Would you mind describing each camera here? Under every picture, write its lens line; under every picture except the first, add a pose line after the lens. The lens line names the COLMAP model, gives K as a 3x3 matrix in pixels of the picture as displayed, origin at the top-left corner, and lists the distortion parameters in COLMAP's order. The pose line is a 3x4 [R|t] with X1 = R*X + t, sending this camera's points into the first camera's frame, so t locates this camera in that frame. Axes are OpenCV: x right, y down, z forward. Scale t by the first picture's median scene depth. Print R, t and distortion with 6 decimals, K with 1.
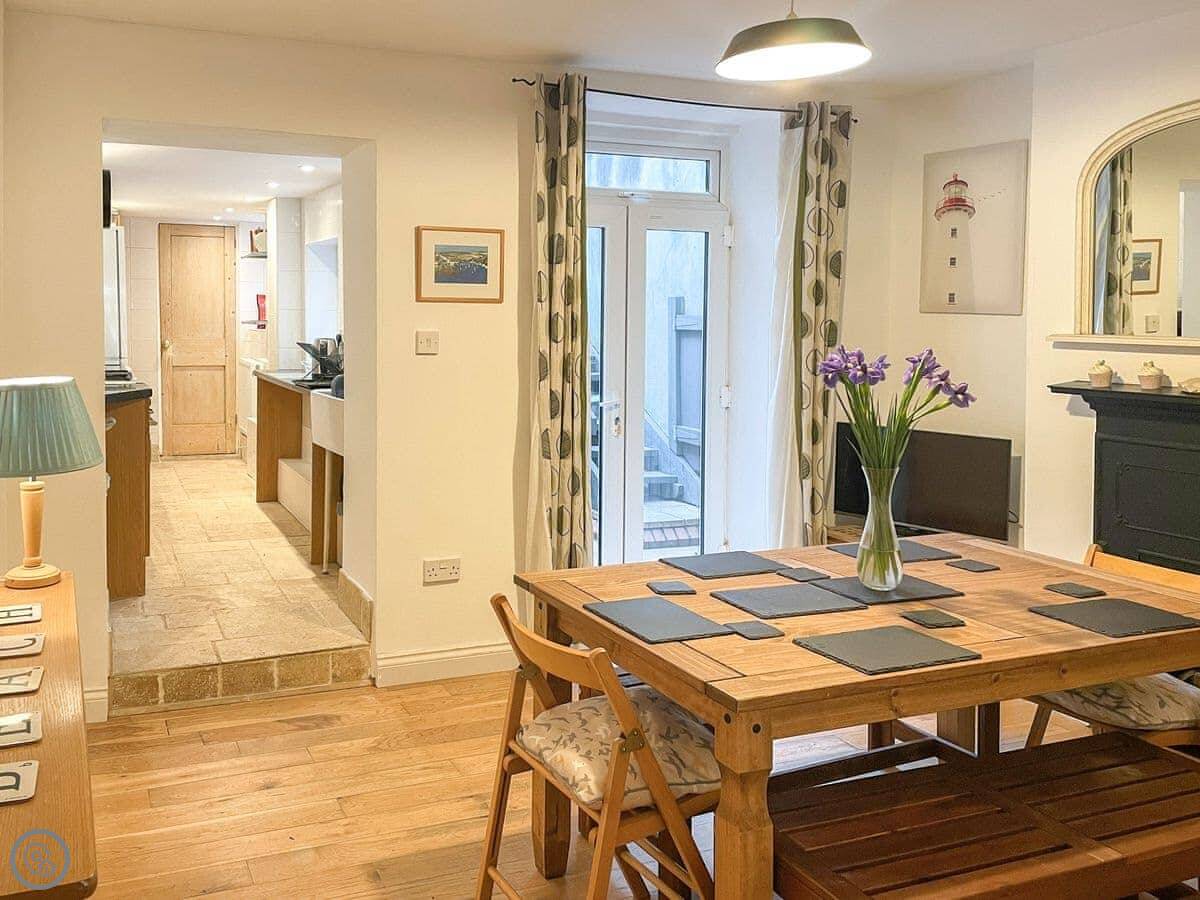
lens RADIAL K [[1120.4, 0, 559.0], [0, 1120.4, 416.9], [0, 0, 1]] dist [0.102929, -0.210082]
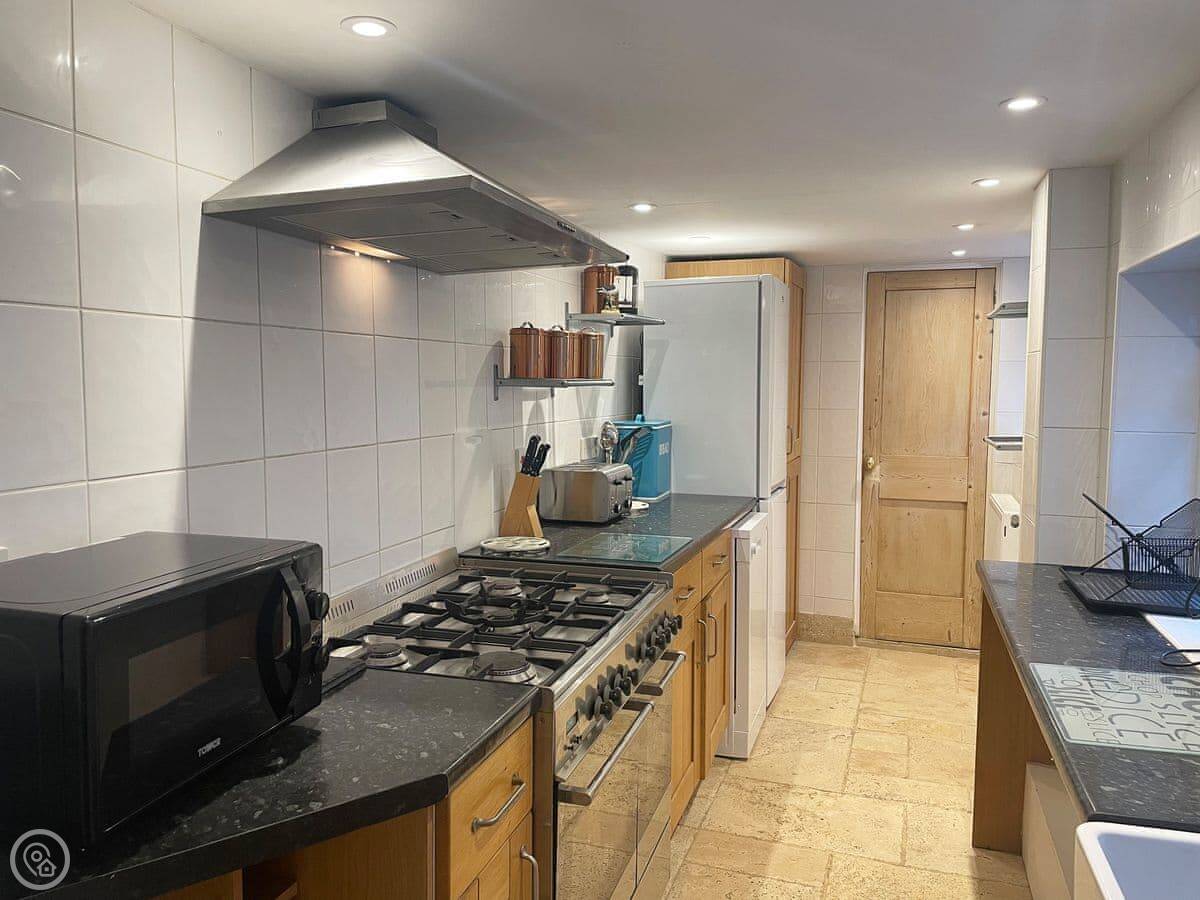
lens RADIAL K [[912.7, 0, 599.9], [0, 912.7, 451.8], [0, 0, 1]] dist [0.099235, -0.140905]
pose [[0.733205, 0.038419, -0.678922, -0.107960], [-0.050320, 0.998731, 0.002174, -0.064083], [0.678144, 0.032570, 0.734207, 0.514595]]
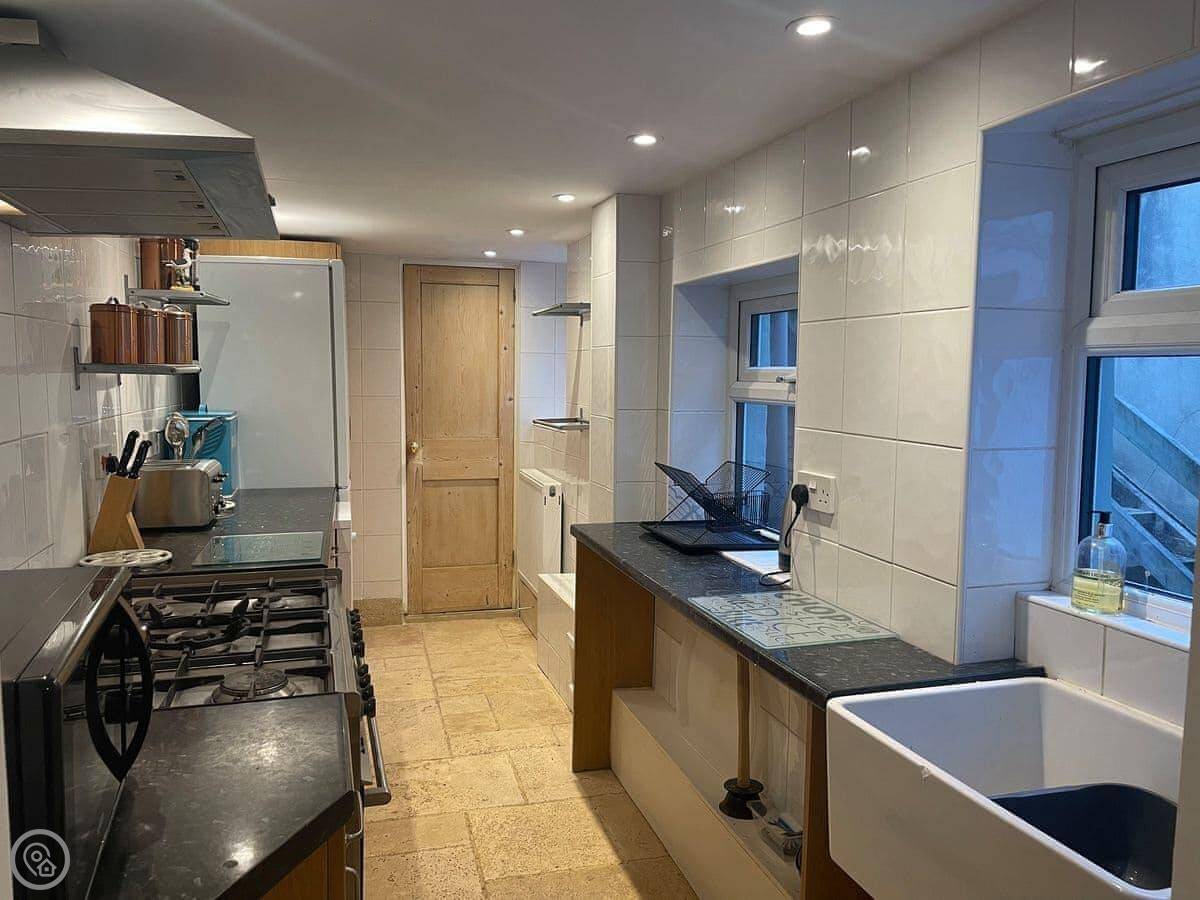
lens RADIAL K [[912.7, 0, 599.9], [0, 912.7, 451.8], [0, 0, 1]] dist [0.099235, -0.140905]
pose [[0.990343, 0.003053, -0.138605, -0.163348], [-0.003036, 0.999995, 0.000334, -0.062181], [0.138605, 0.000090, 0.990348, 0.478894]]
